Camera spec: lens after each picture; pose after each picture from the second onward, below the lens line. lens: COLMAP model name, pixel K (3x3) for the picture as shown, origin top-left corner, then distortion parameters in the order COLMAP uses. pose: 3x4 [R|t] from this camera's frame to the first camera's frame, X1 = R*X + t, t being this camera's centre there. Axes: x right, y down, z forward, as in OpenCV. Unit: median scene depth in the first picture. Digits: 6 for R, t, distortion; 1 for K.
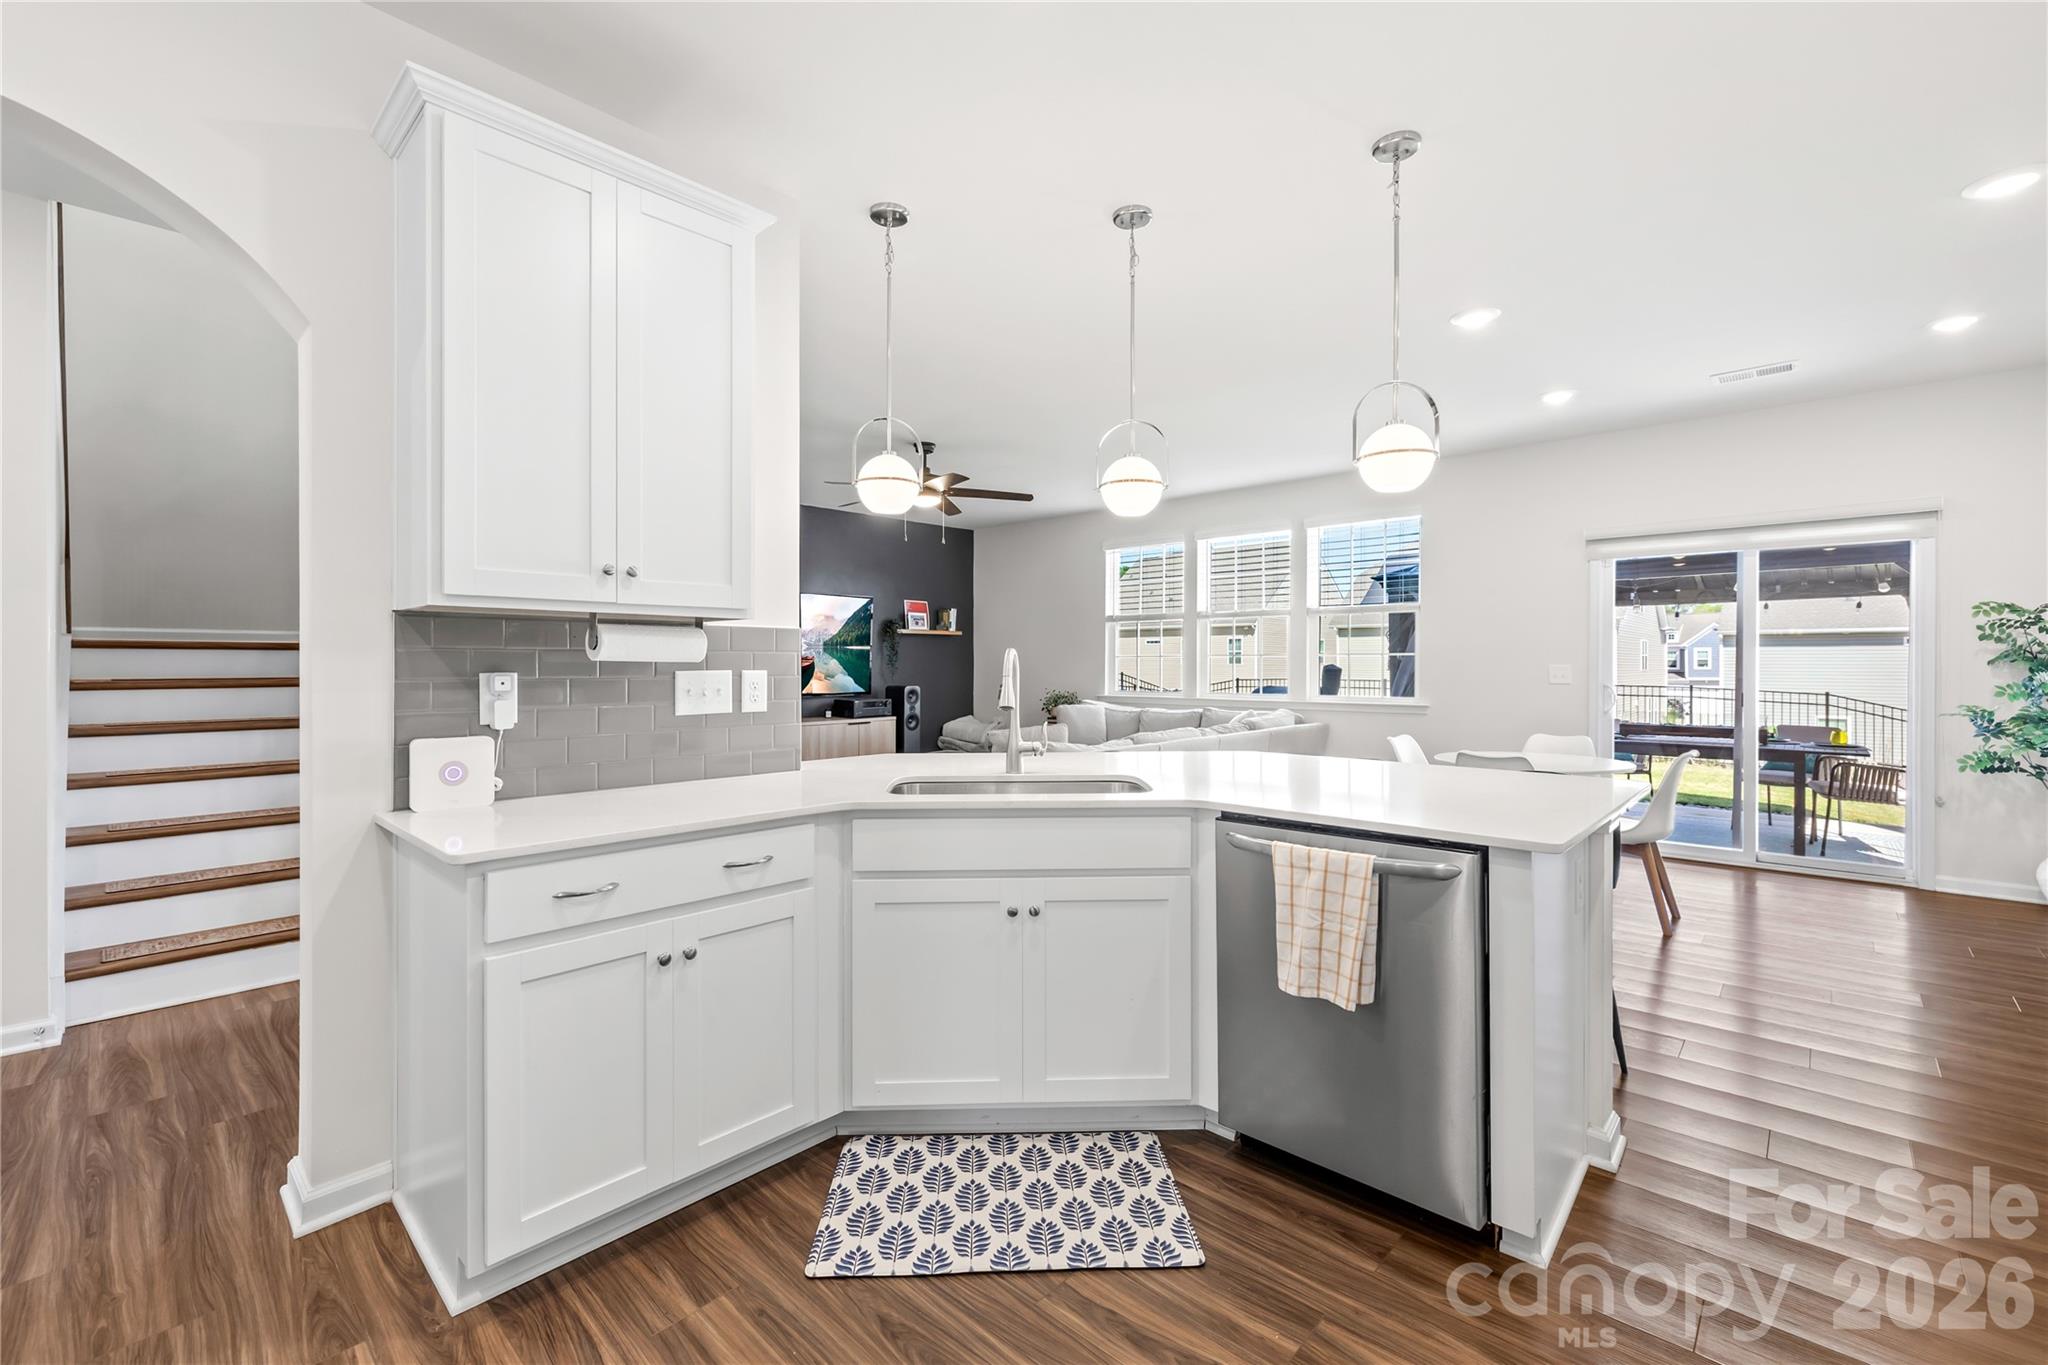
lens RADIAL K [[863.9, 0, 1020.2], [0, 863.9, 665.8], [0, 0, 1]] dist [0.000435, -0.000011]
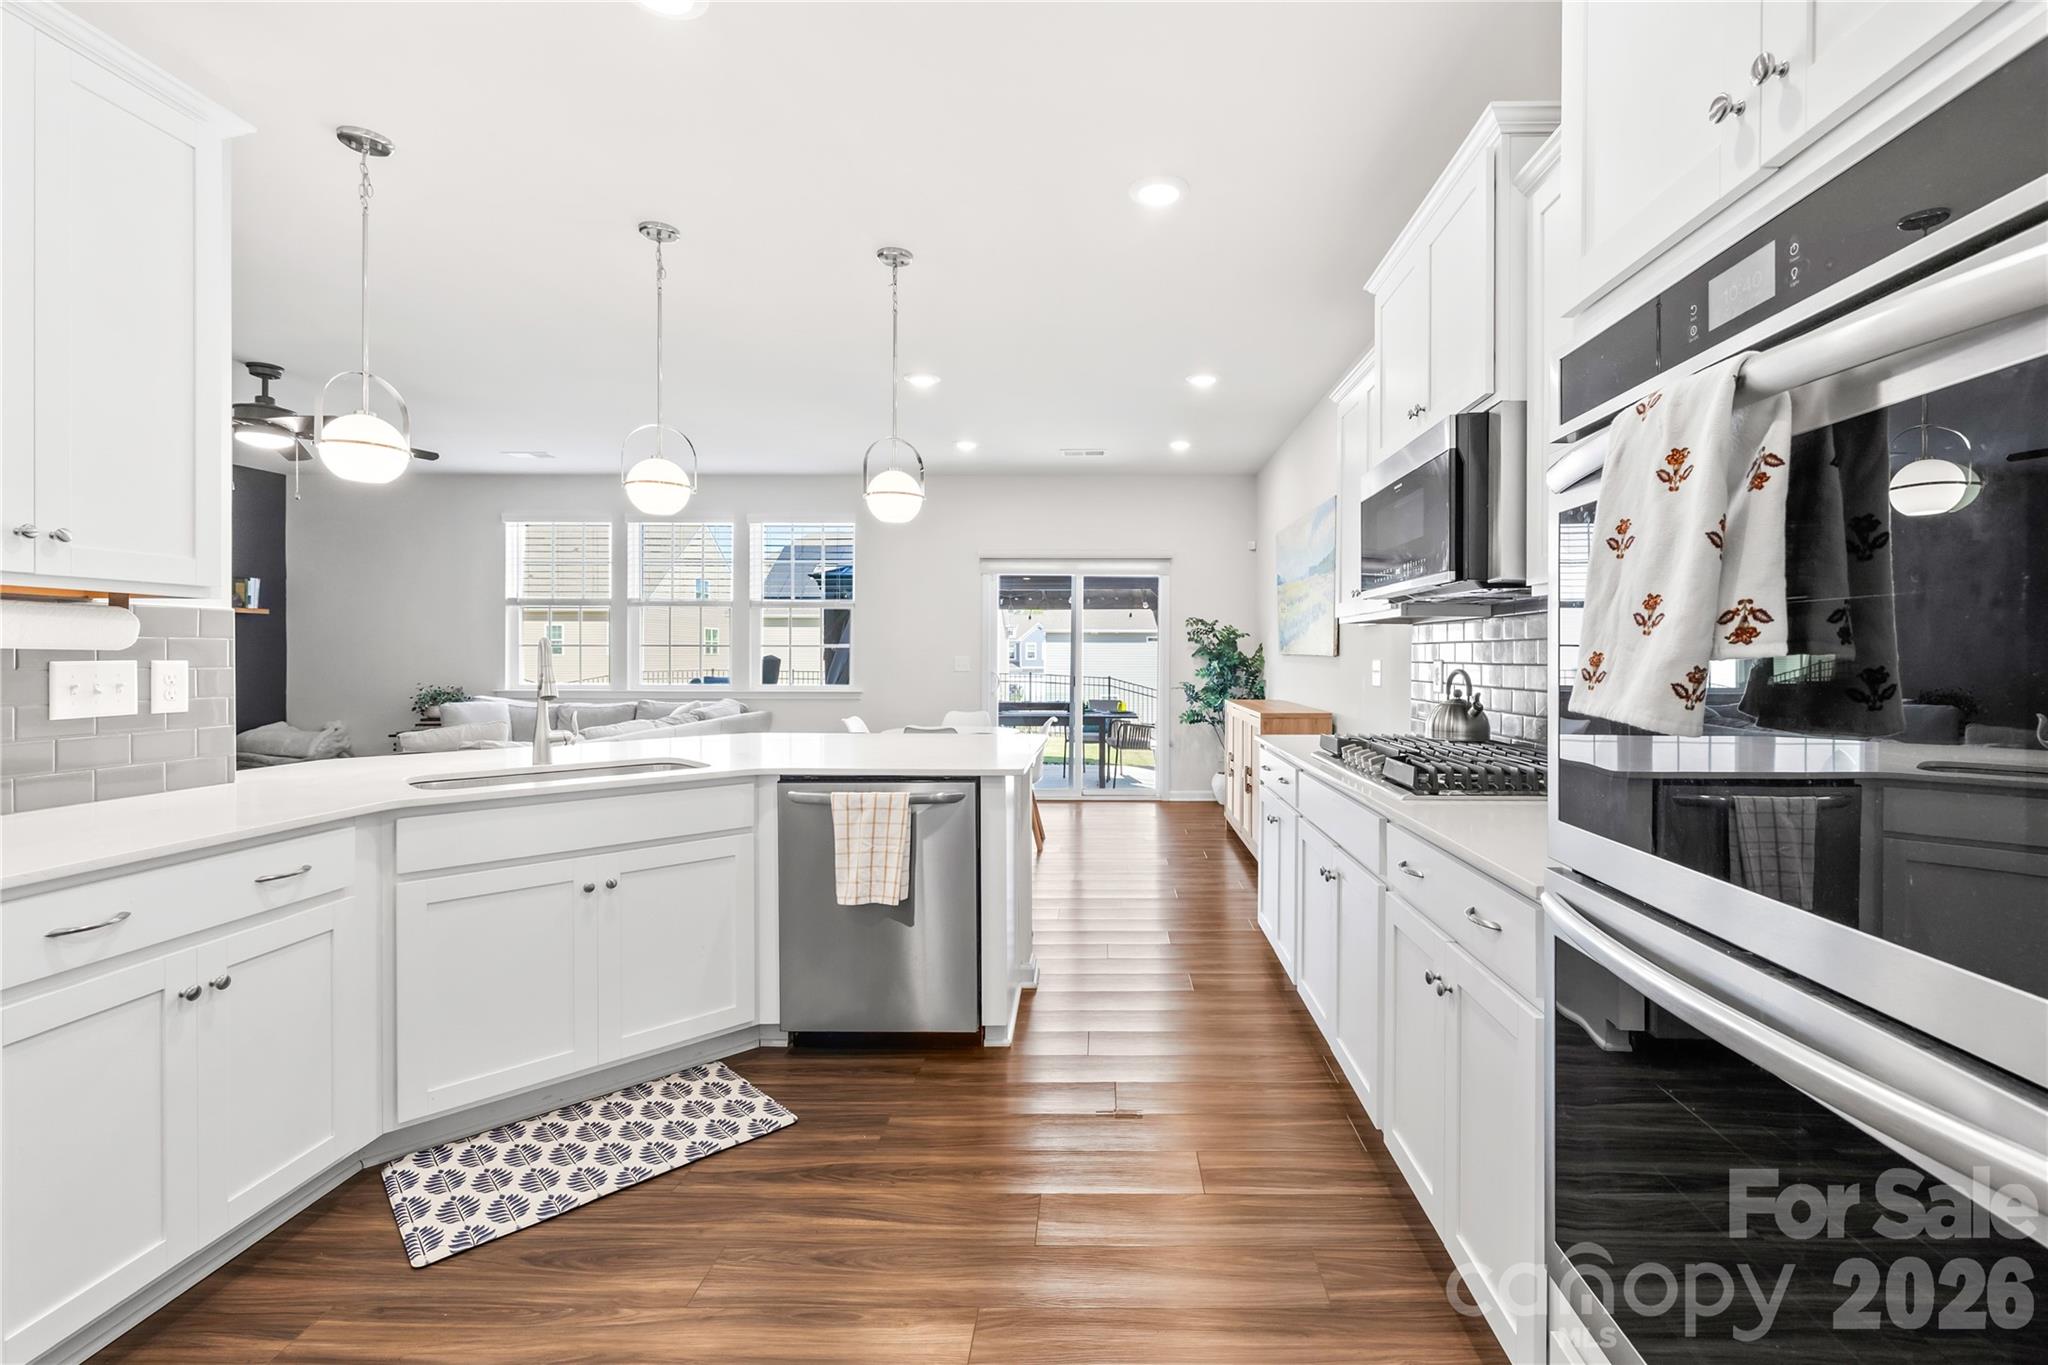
lens RADIAL K [[863.9, 0, 1097.2], [0, 863.9, 657.0], [0, 0, 1]] dist [0.000435, -0.000011]
pose [[0.740017, 0.001352, 0.672587, -0.171714], [-0.001718, 0.999999, -0.000120, 0.000570], [-0.672586, -0.001067, 0.740018, -0.134258]]
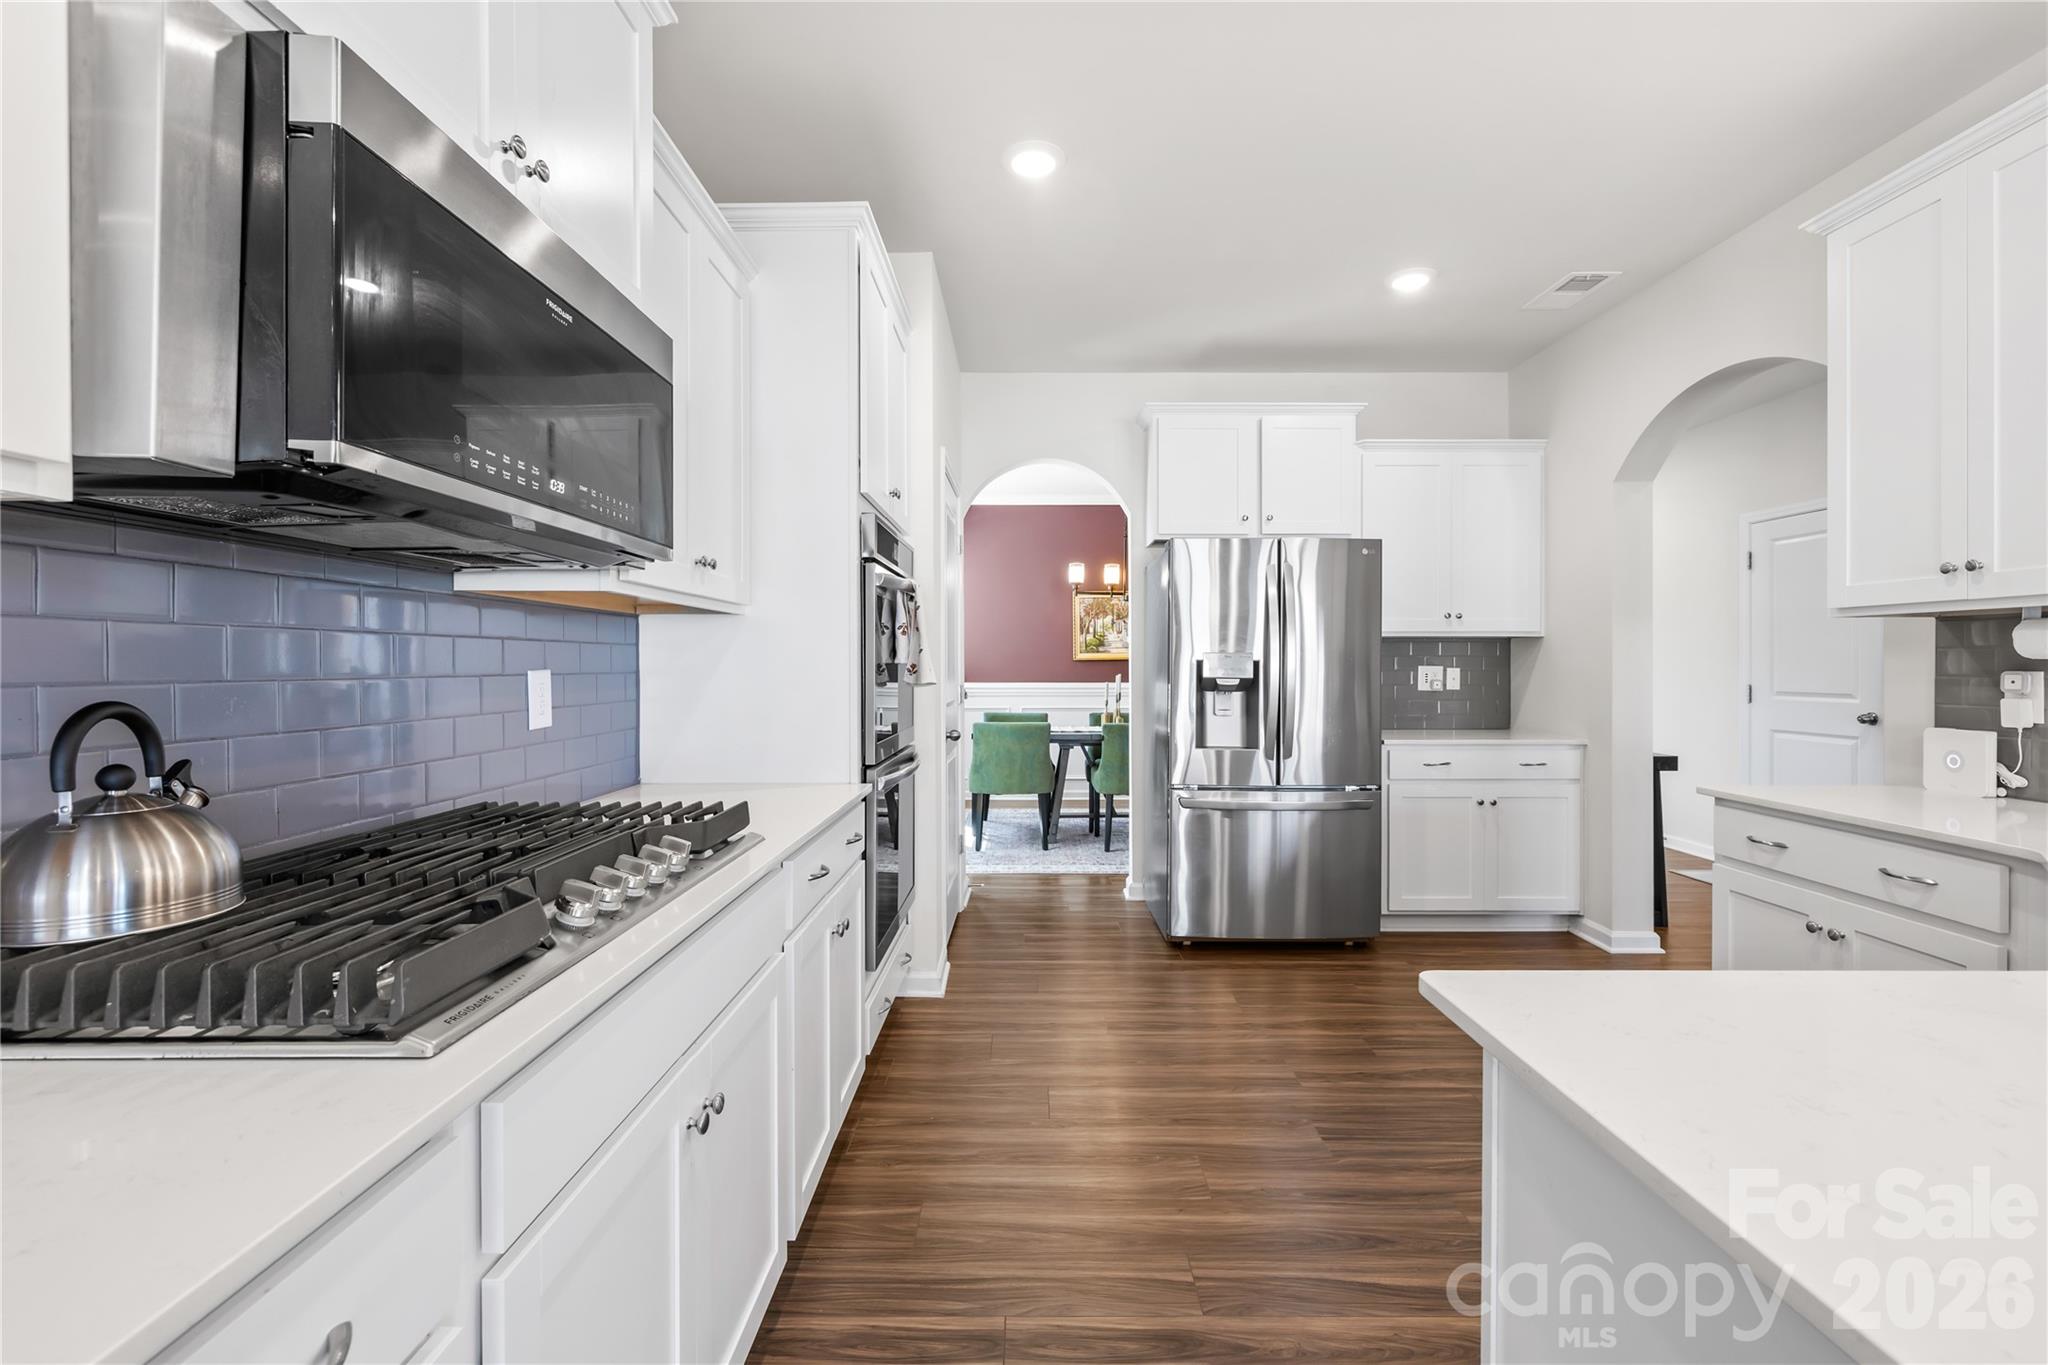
lens RADIAL K [[863.9, 0, 1036.6], [0, 863.9, 667.3], [0, 0, 1]] dist [0.000435, -0.000011]
pose [[-0.733466, 0.000750, -0.679726, 0.586150], [-0.002002, 0.999993, 0.003264, 0.000595], [0.679723, 0.003755, -0.733459, 0.611053]]
